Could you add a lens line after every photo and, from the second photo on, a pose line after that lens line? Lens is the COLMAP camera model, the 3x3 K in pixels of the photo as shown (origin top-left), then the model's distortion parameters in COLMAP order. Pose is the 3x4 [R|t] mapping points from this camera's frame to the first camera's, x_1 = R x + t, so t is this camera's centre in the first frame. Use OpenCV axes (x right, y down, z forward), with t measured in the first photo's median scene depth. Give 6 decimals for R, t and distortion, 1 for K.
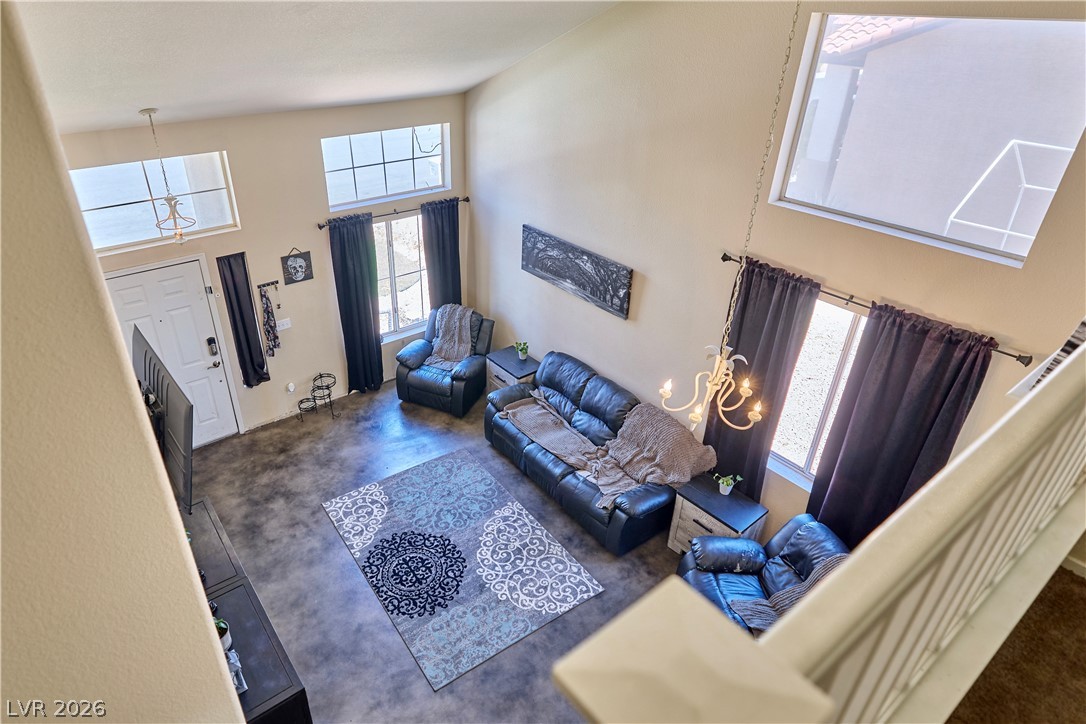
lens RADIAL K [[630.2, 0, 483.7], [0, 630.2, 356.9], [0, 0, 1]] dist [0.001123, 0.000288]
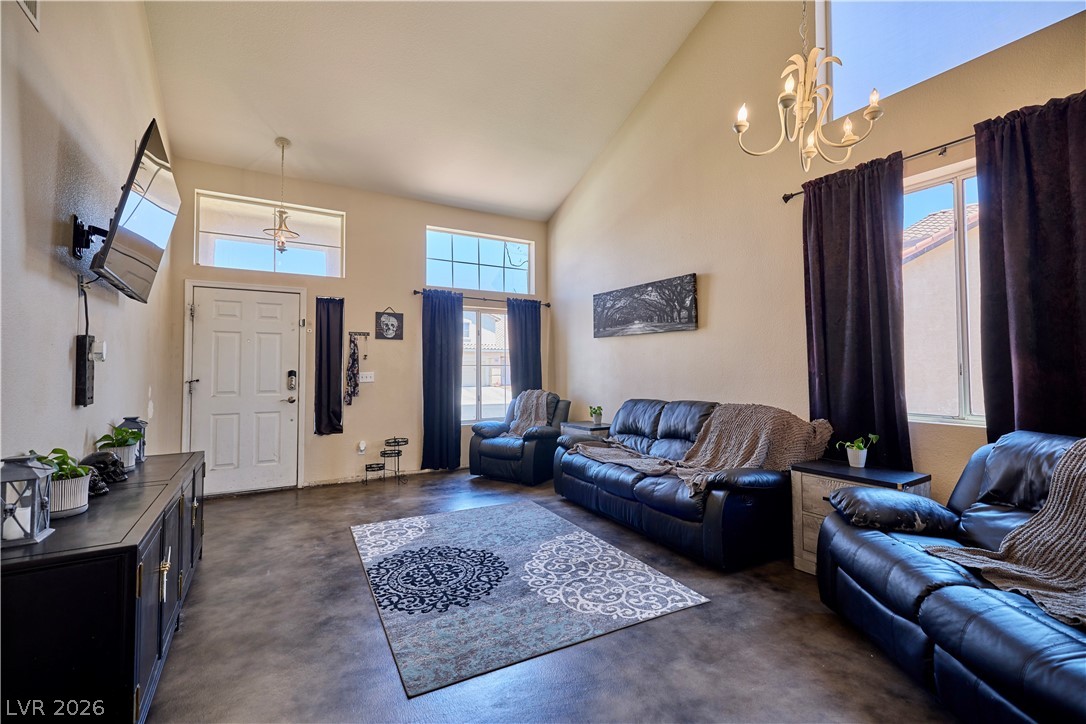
lens RADIAL K [[473.6, 0, 545.4], [0, 473.6, 355.5], [0, 0, 1]] dist [0.000960, 0.000091]
pose [[0.995913, -0.006300, -0.090099, 0.059858], [-0.041832, 0.851940, -0.521965, 0.368395], [0.080047, 0.523601, 0.848195, 0.383613]]
